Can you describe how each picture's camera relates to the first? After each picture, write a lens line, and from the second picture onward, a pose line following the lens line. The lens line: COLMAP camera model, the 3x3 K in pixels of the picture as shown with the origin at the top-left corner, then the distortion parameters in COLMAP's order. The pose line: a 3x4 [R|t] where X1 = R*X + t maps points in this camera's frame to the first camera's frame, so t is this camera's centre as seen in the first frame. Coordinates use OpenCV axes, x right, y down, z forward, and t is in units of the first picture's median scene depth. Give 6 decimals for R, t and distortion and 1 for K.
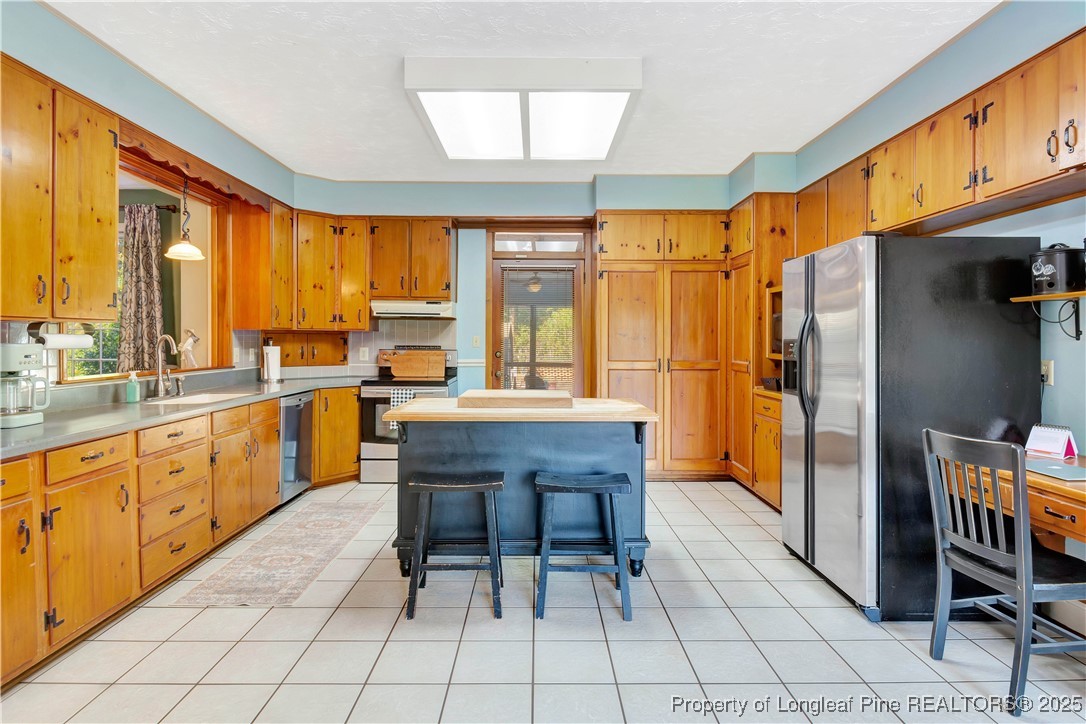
lens RADIAL K [[577.3, 0, 541.9], [0, 577.3, 344.1], [0, 0, 1]] dist [-0.014592, -0.000354]
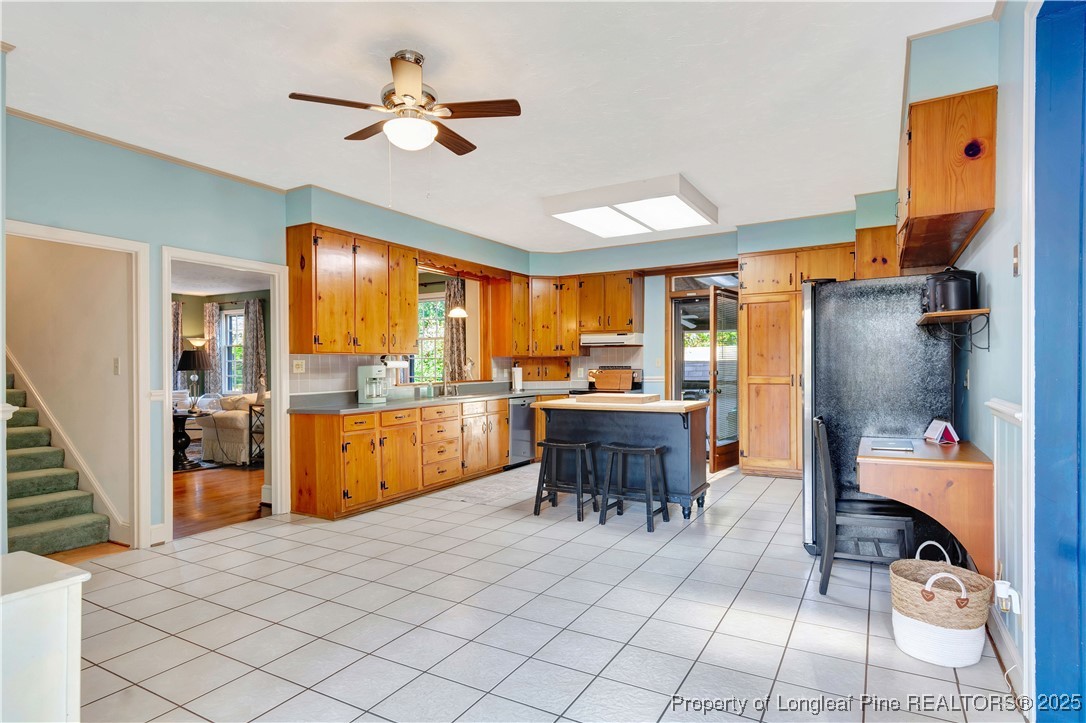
lens RADIAL K [[581.0, 0, 543.0], [0, 581.0, 361.5], [0, 0, 1]] dist [-0.003341, -0.000314]
pose [[0.858574, -0.015847, -0.512445, 0.383699], [0.009934, 0.999849, -0.014276, 0.010800], [0.512594, 0.007166, 0.858601, -0.291519]]
